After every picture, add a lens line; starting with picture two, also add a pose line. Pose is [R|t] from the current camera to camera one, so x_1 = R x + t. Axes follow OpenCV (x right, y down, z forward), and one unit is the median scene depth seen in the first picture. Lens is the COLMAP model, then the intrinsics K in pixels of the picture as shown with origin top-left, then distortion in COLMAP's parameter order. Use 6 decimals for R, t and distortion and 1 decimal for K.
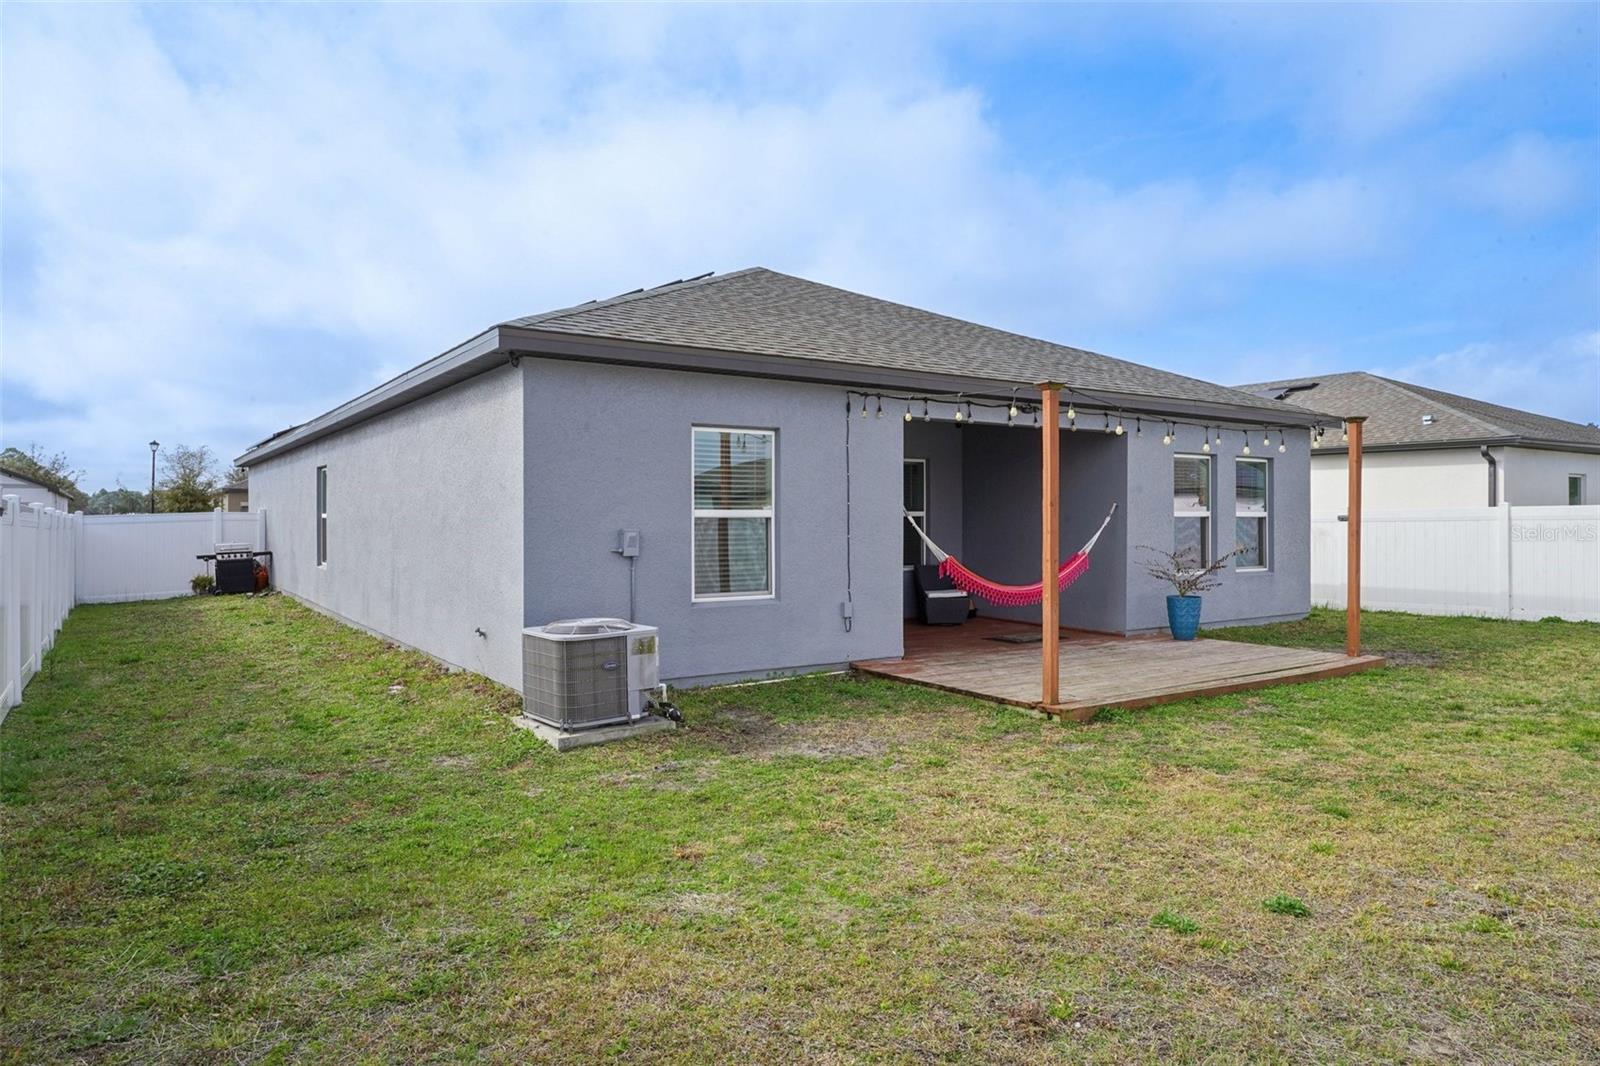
lens RADIAL K [[1002.1, 0, 800.0], [0, 1002.1, 533.0], [0, 0, 1]] dist [-0.022173, 0.000445]
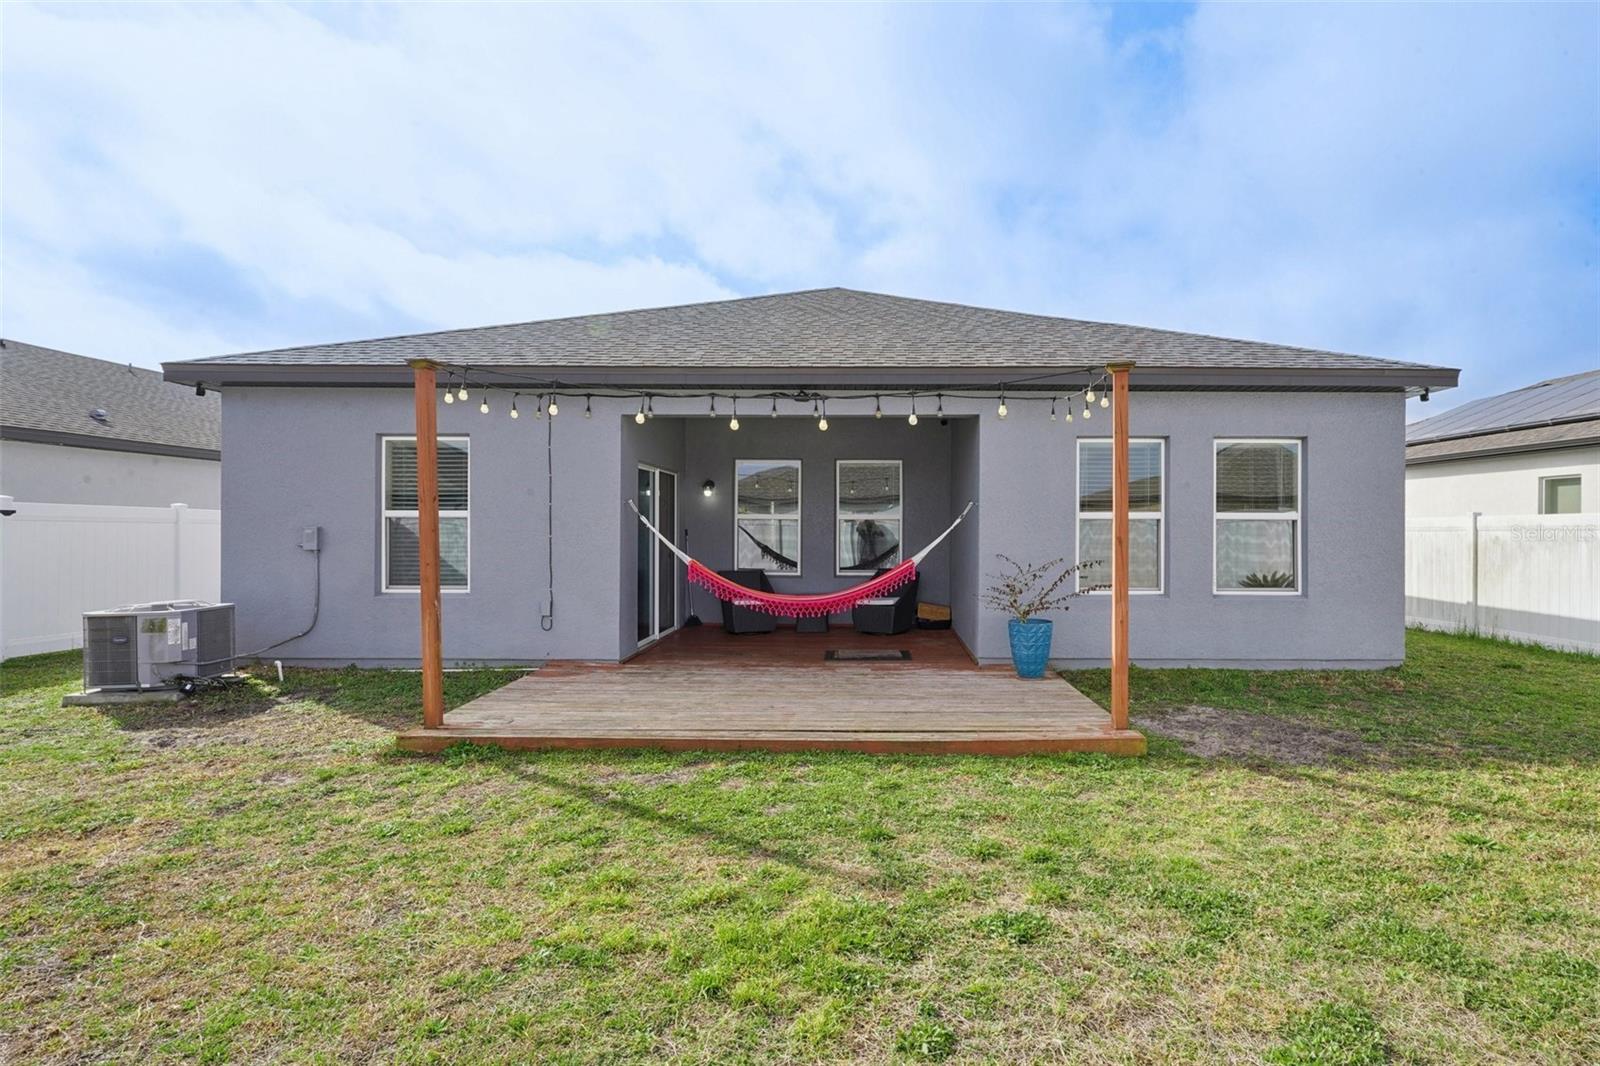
lens RADIAL K [[785.8, 0, 801.1], [0, 785.8, 509.4], [0, 0, 1]] dist [-0.010444, 0.000014]
pose [[0.825752, -0.003018, -0.564025, 0.609665], [-0.012512, 0.999642, -0.023667, -0.006613], [0.563895, 0.026600, 0.825418, 0.418334]]
